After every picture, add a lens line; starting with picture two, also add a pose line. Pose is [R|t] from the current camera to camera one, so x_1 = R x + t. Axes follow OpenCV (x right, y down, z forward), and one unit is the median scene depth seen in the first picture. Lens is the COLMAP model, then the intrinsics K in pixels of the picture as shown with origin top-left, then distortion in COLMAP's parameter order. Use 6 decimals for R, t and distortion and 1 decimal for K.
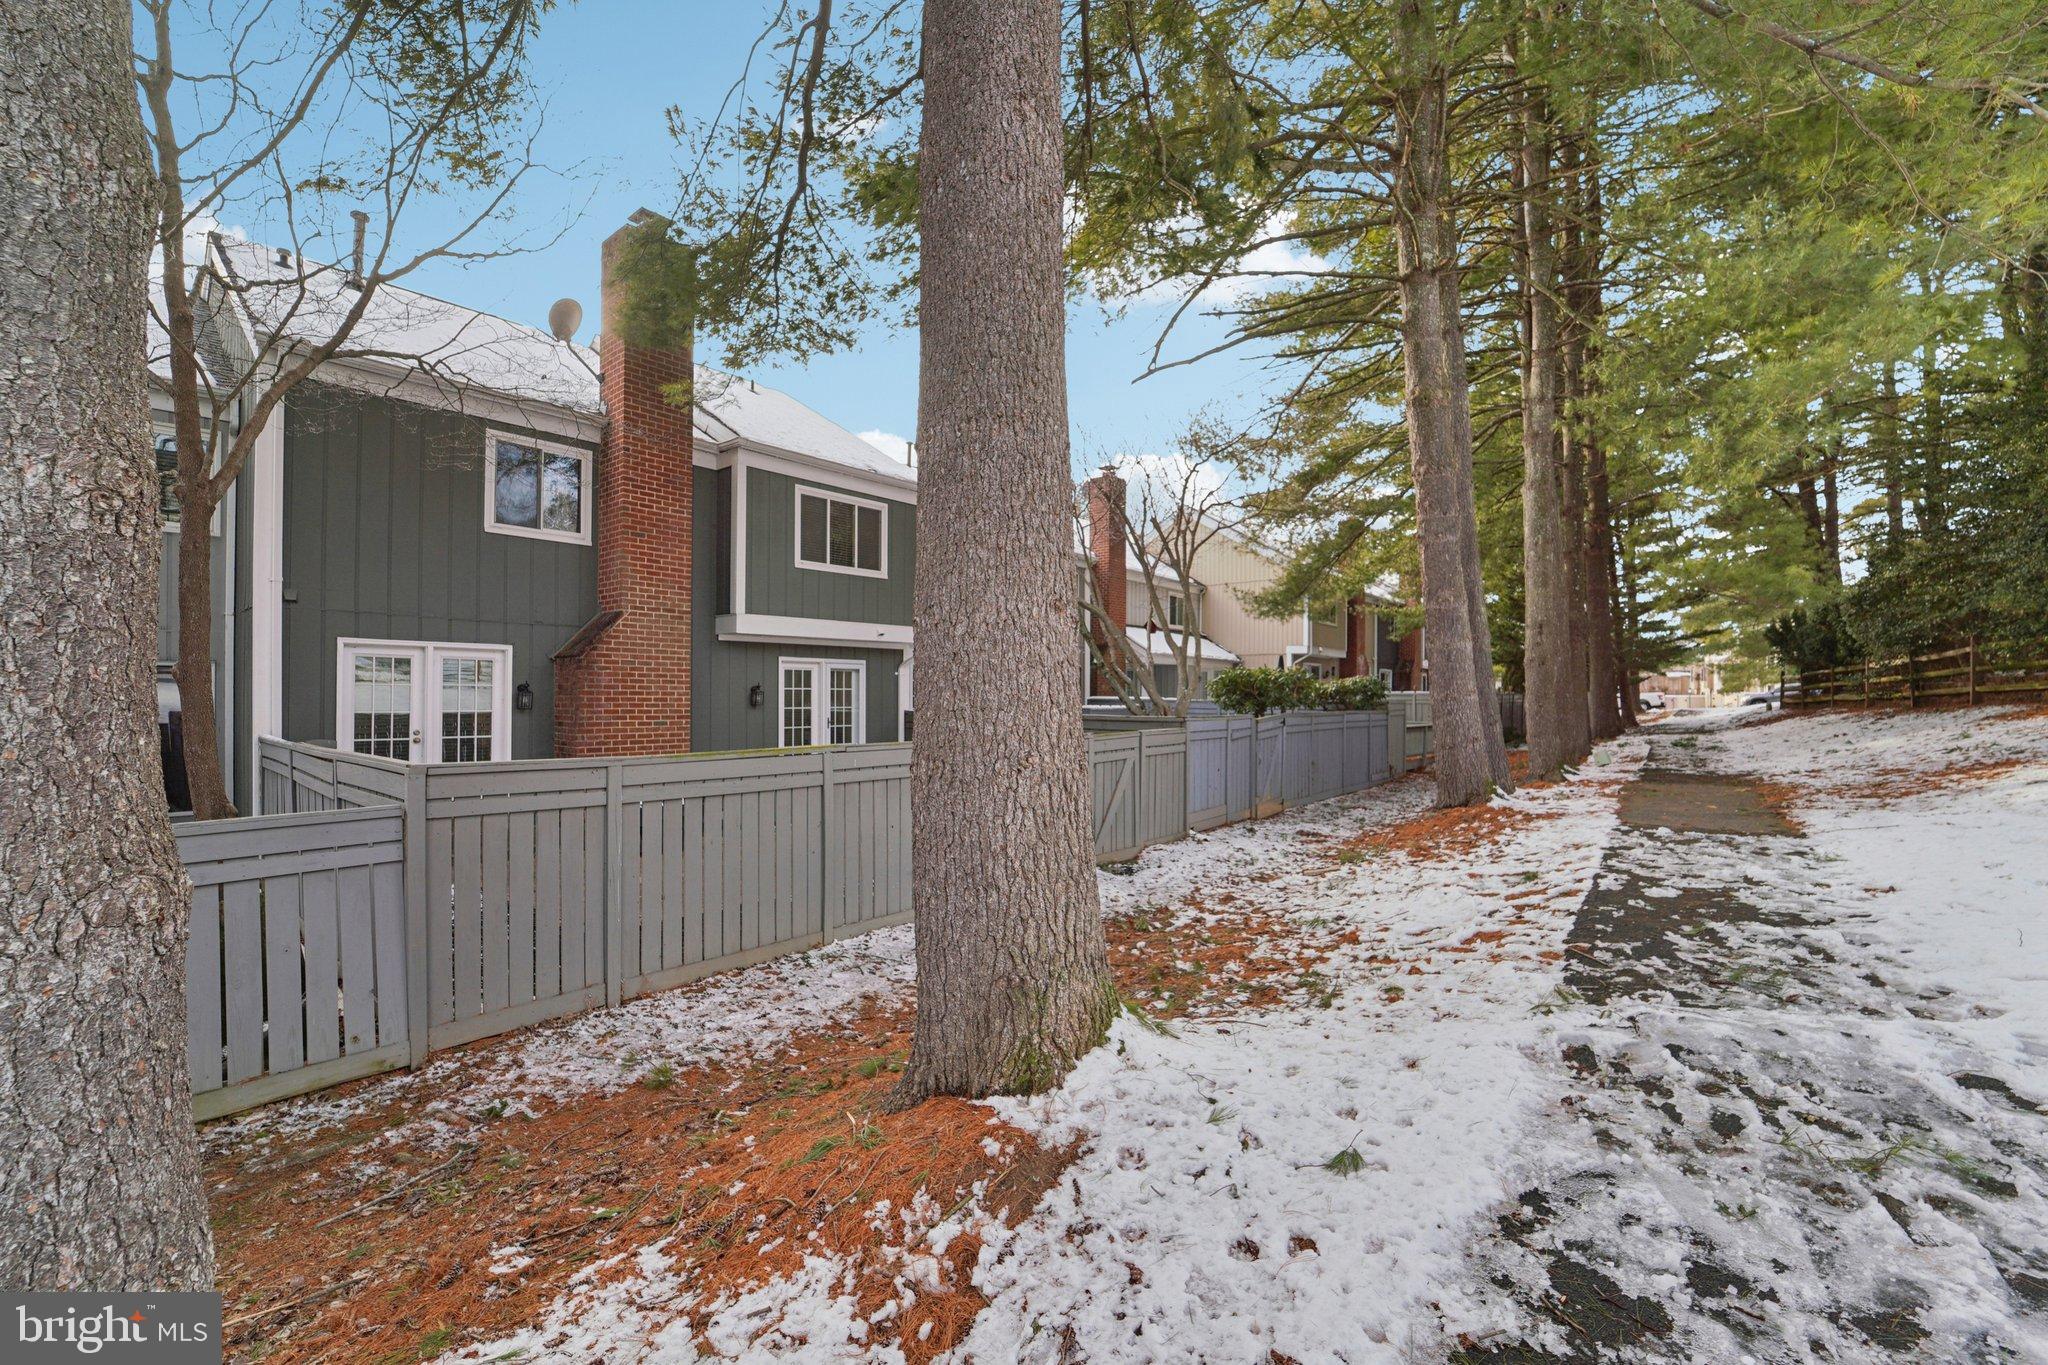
lens RADIAL K [[849.6, 0, 1048.6], [0, 849.6, 692.7], [0, 0, 1]] dist [-0.020688, 0.000046]
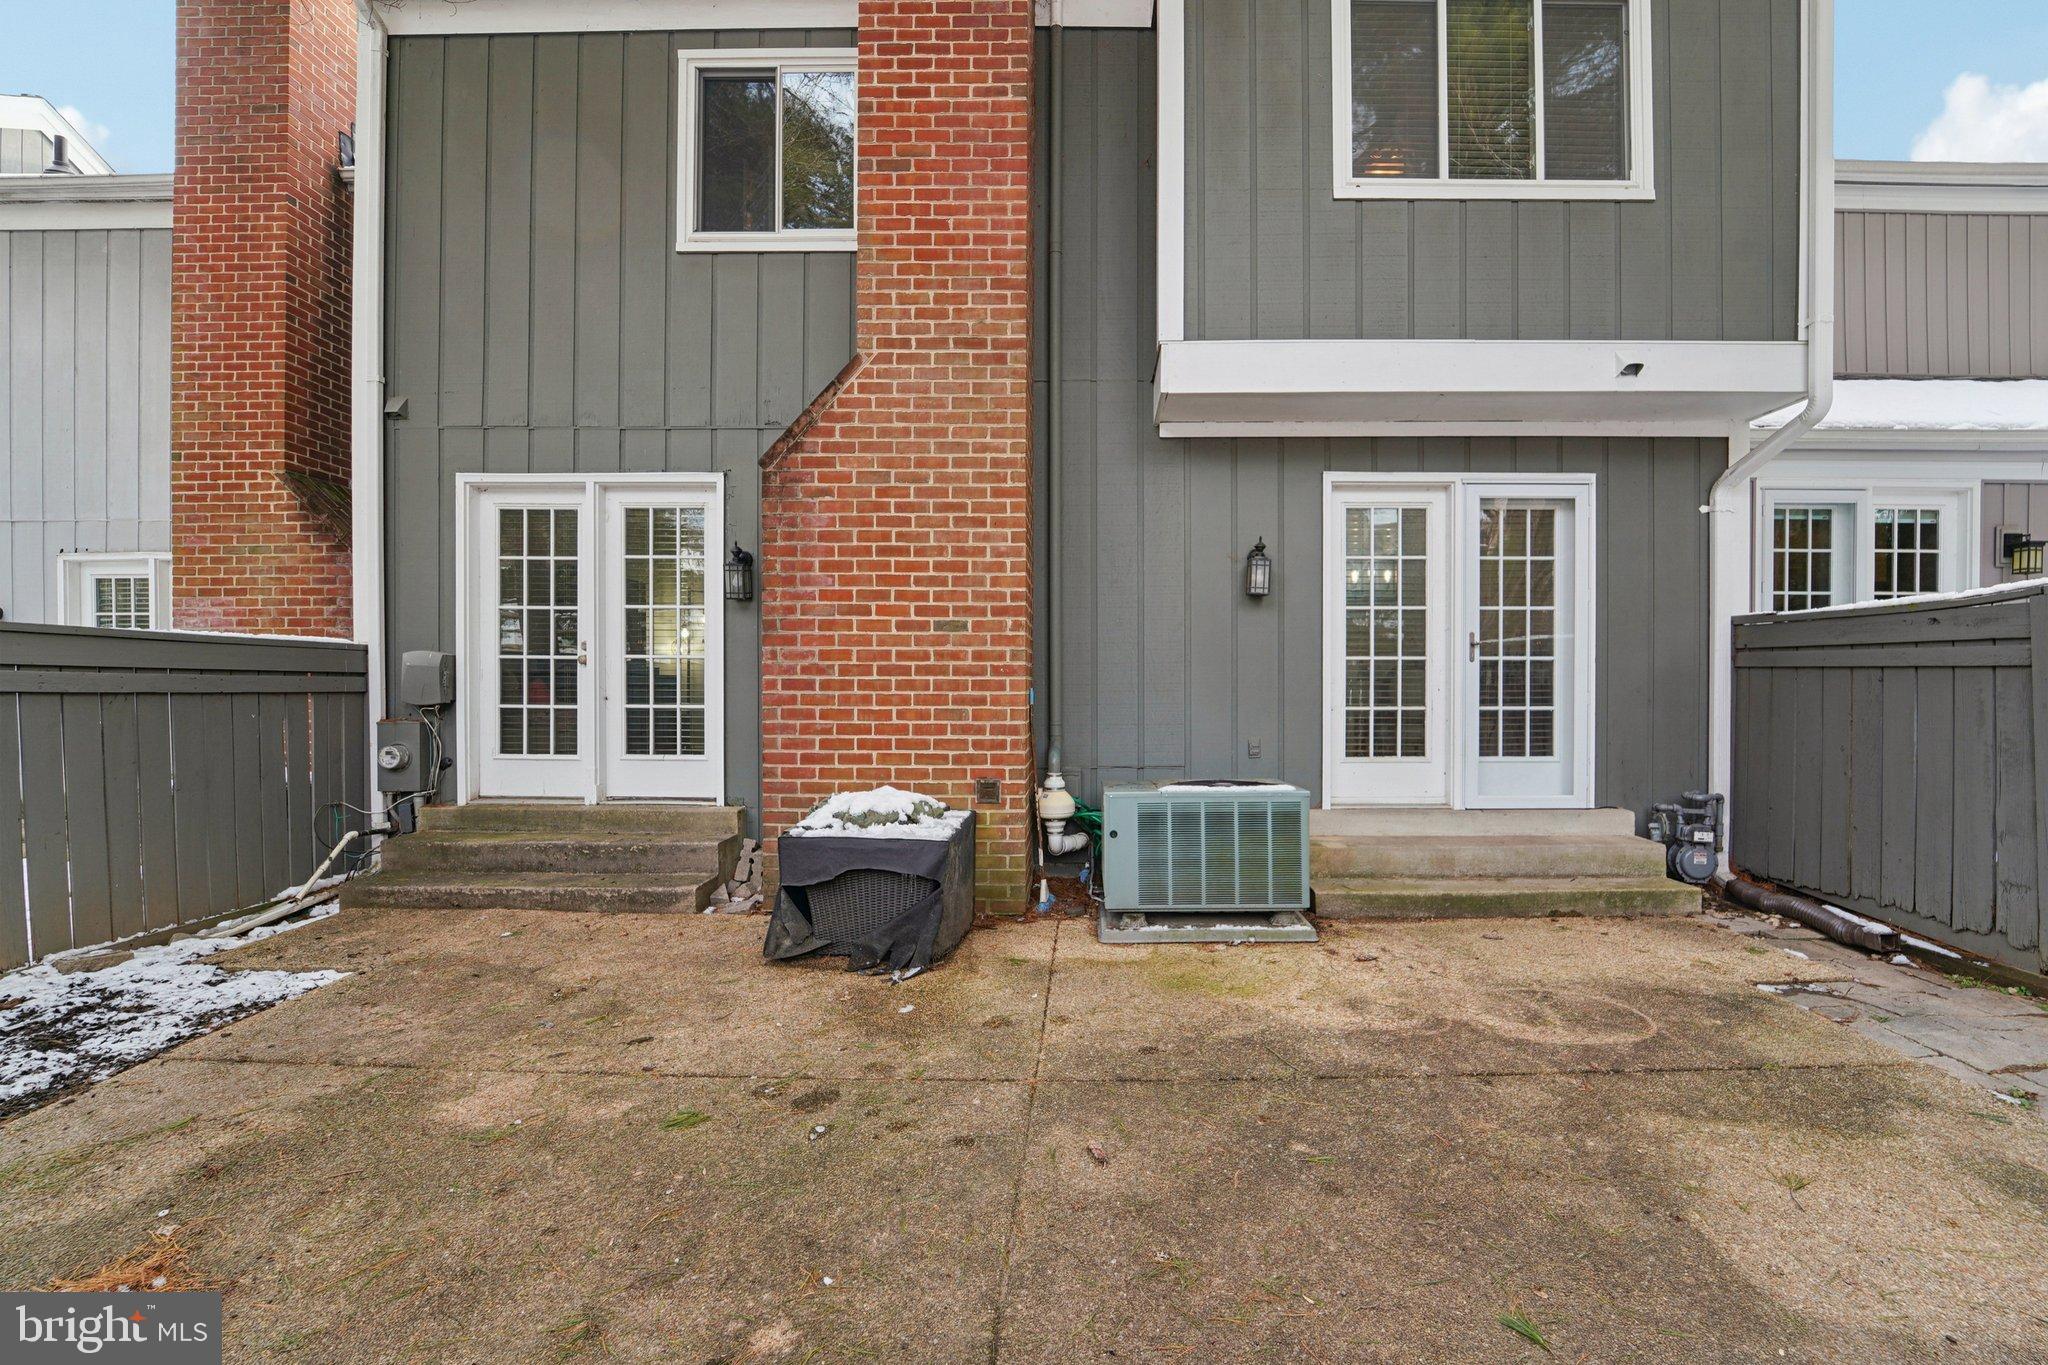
lens RADIAL K [[880.4, 0, 1089.8], [0, 880.4, 694.7], [0, 0, 1]] dist [-0.023987, 0.000117]
pose [[0.646490, 0.003597, -0.762914, -0.082922], [0.000256, 0.999988, 0.004932, 0.057886], [0.762923, -0.003384, 0.646481, 0.670291]]
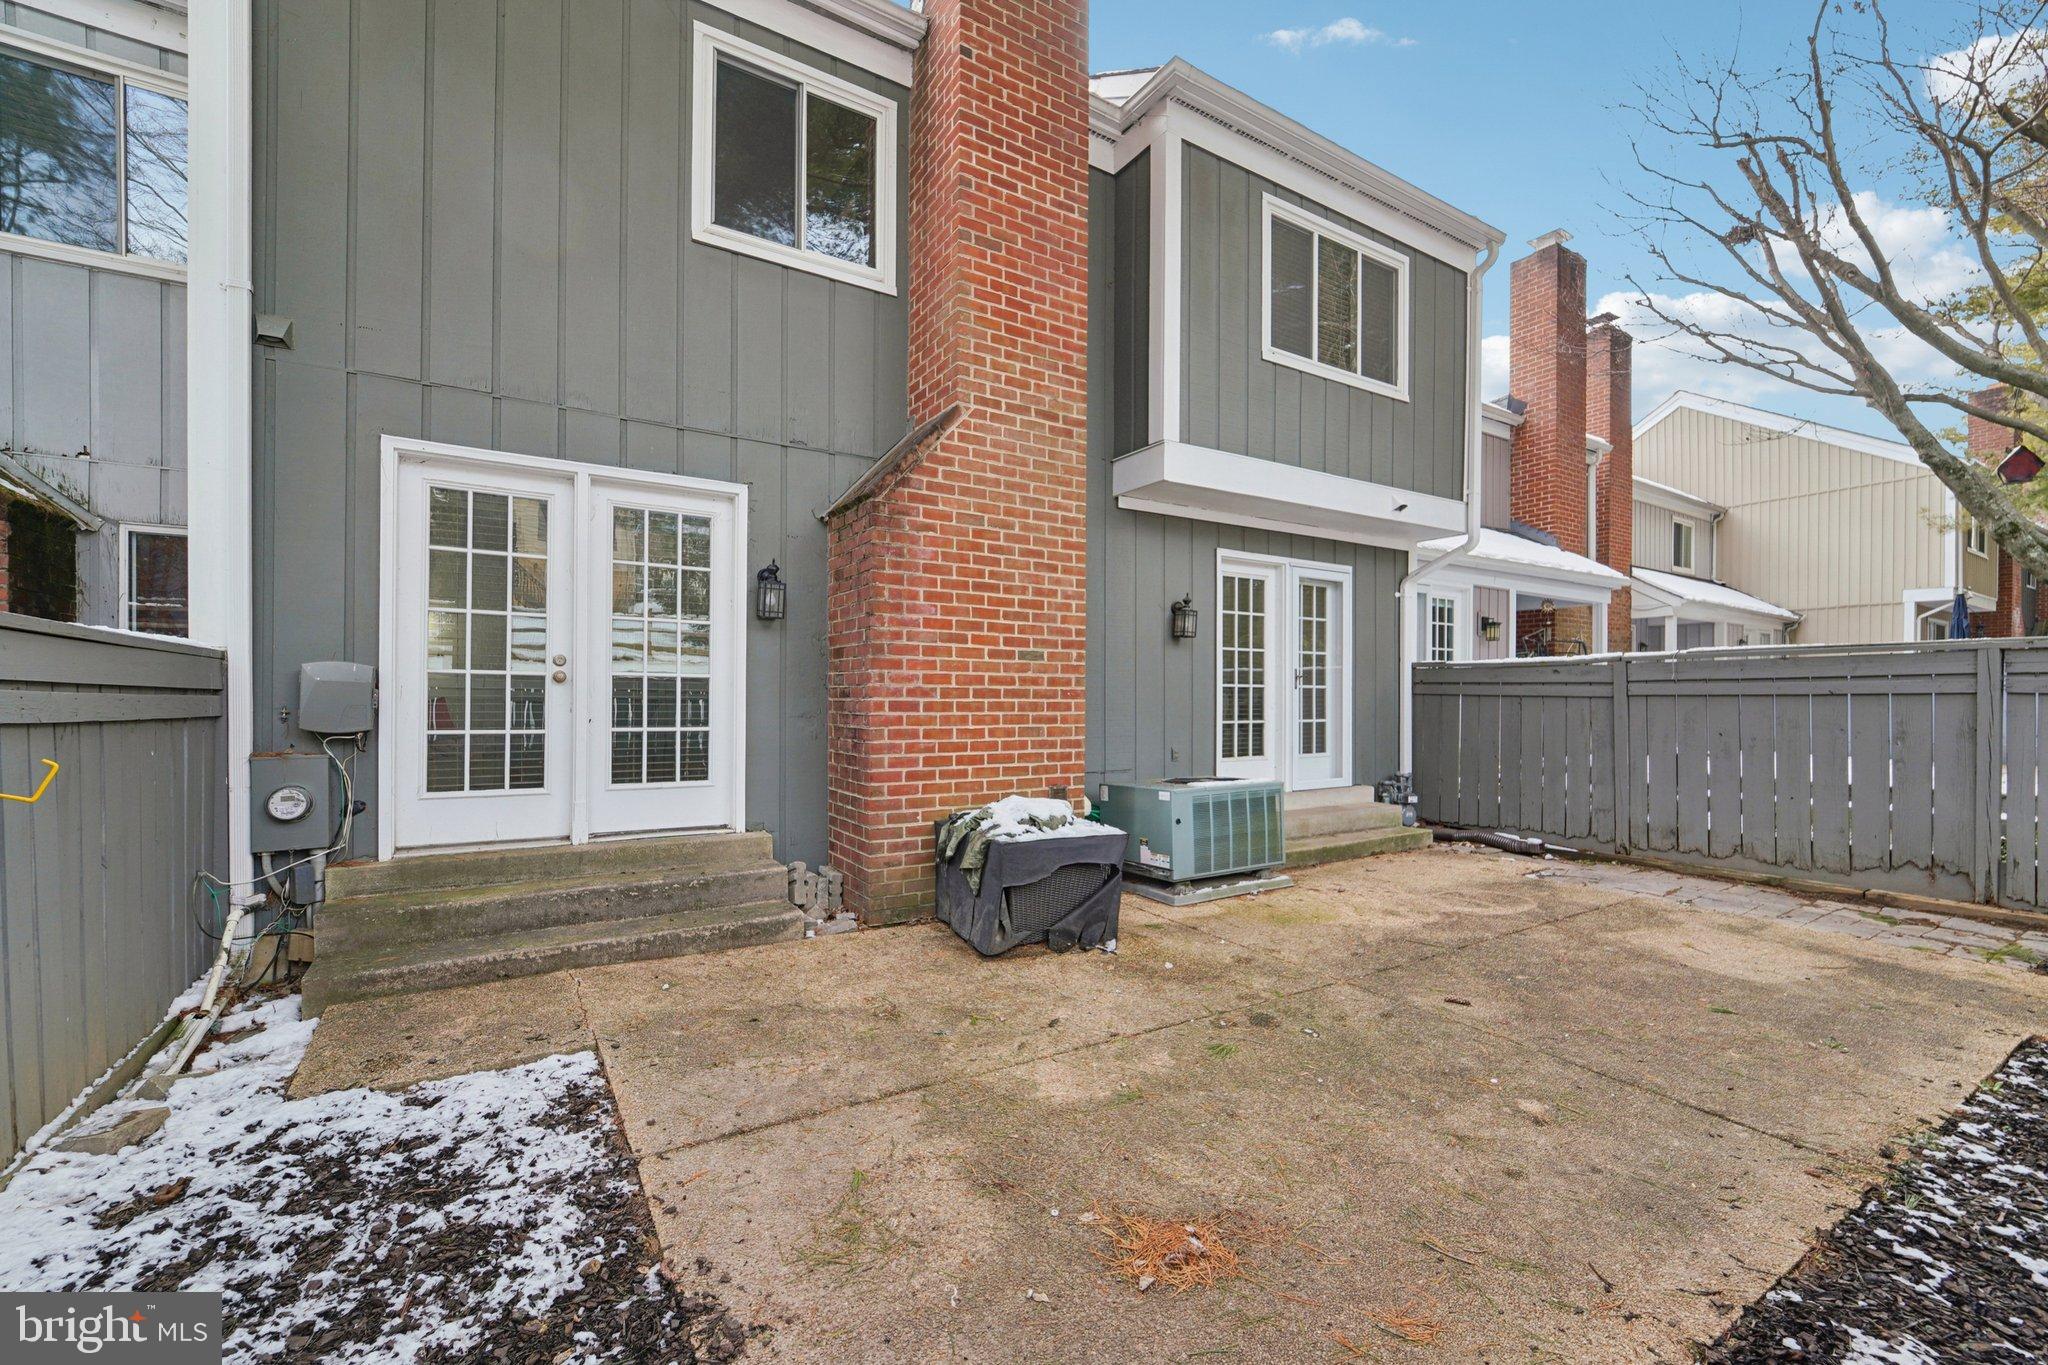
lens RADIAL K [[843.7, 0, 1051.8], [0, 843.7, 701.2], [0, 0, 1]] dist [-0.006574, -0.000138]
pose [[0.956196, -0.002290, -0.292717, -0.267838], [0.001191, 0.999992, -0.003934, 0.054783], [0.292724, 0.003413, 0.956191, 0.479328]]
